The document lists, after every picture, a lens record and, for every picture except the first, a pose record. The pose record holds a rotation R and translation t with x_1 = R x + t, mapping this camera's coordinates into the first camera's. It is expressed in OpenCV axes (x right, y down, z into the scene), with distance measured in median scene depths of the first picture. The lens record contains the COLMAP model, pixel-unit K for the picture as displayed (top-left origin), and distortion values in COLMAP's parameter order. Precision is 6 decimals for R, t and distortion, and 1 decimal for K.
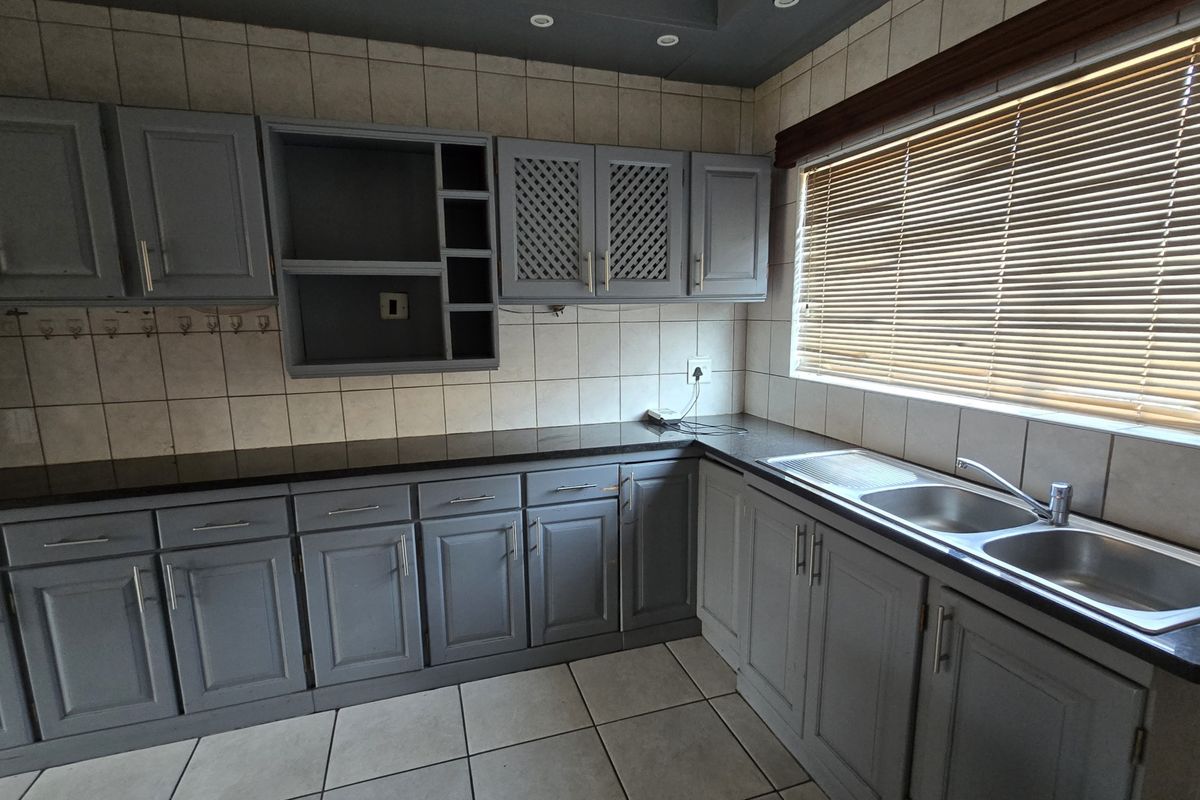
lens RADIAL K [[577.1, 0, 597.6], [0, 577.1, 409.4], [0, 0, 1]] dist [-0.004431, -0.000282]
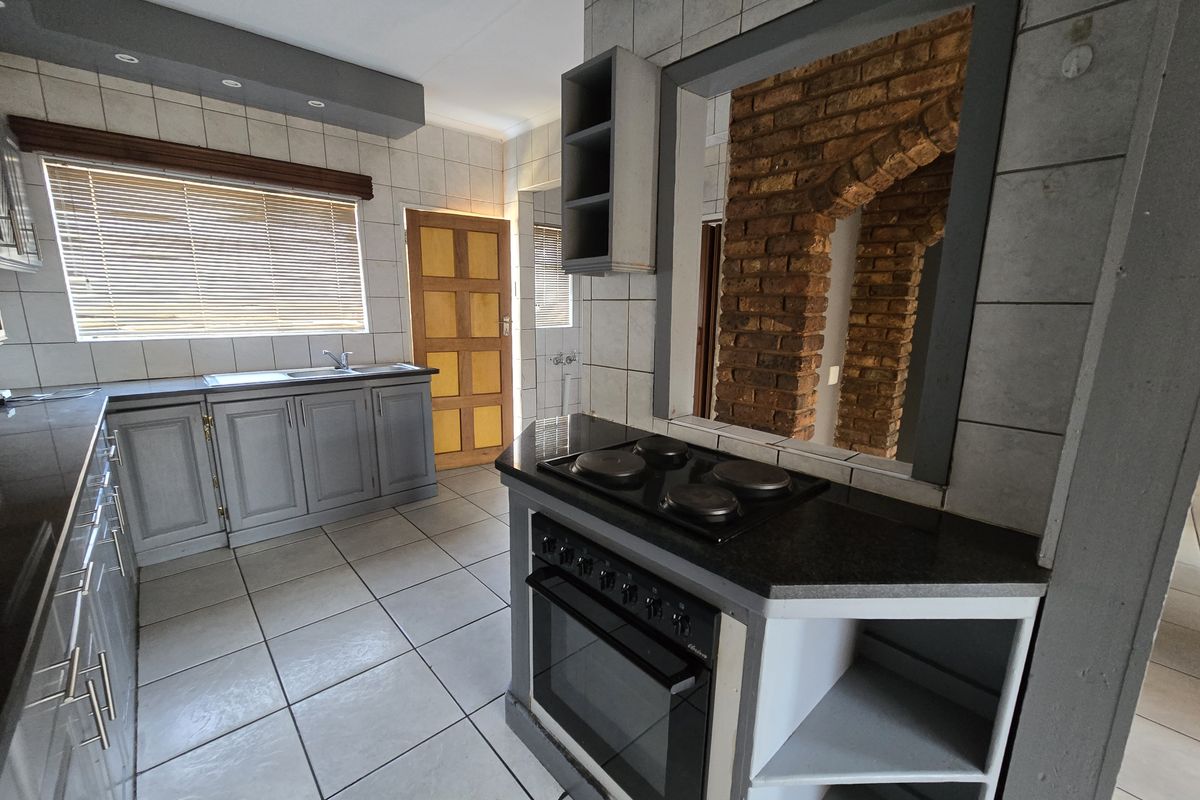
lens RADIAL K [[497.0, 0, 599.8], [0, 497.0, 405.9], [0, 0, 1]] dist [-0.001769, 0.000033]
pose [[-0.419643, -0.177635, 0.890138, -1.200628], [0.146559, 0.954536, 0.259580, -0.045129], [-0.895779, 0.239389, -0.374531, 0.551217]]
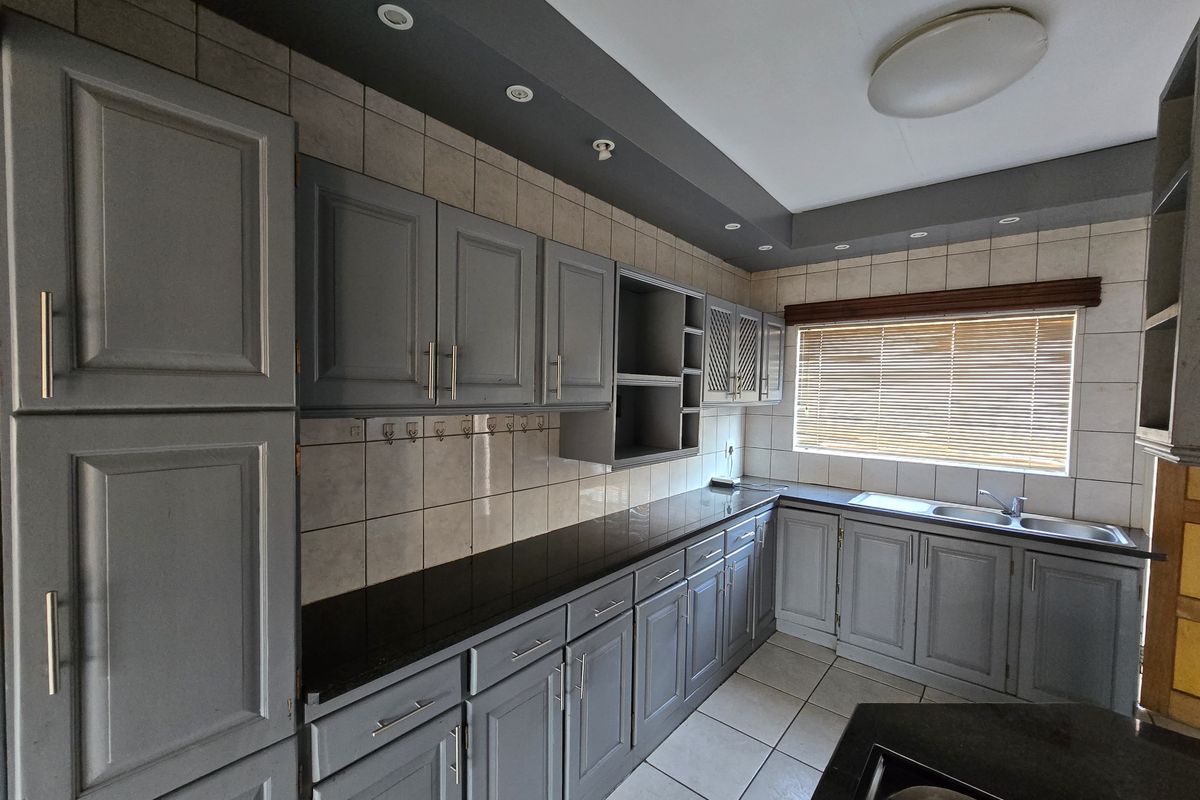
lens RADIAL K [[497.0, 0, 599.8], [0, 497.0, 405.9], [0, 0, 1]] dist [-0.001769, 0.000033]
pose [[0.844627, 0.009215, 0.535275, -1.023623], [0.061444, 0.991576, -0.114025, -0.066287], [-0.531817, 0.129199, 0.836946, 0.131940]]
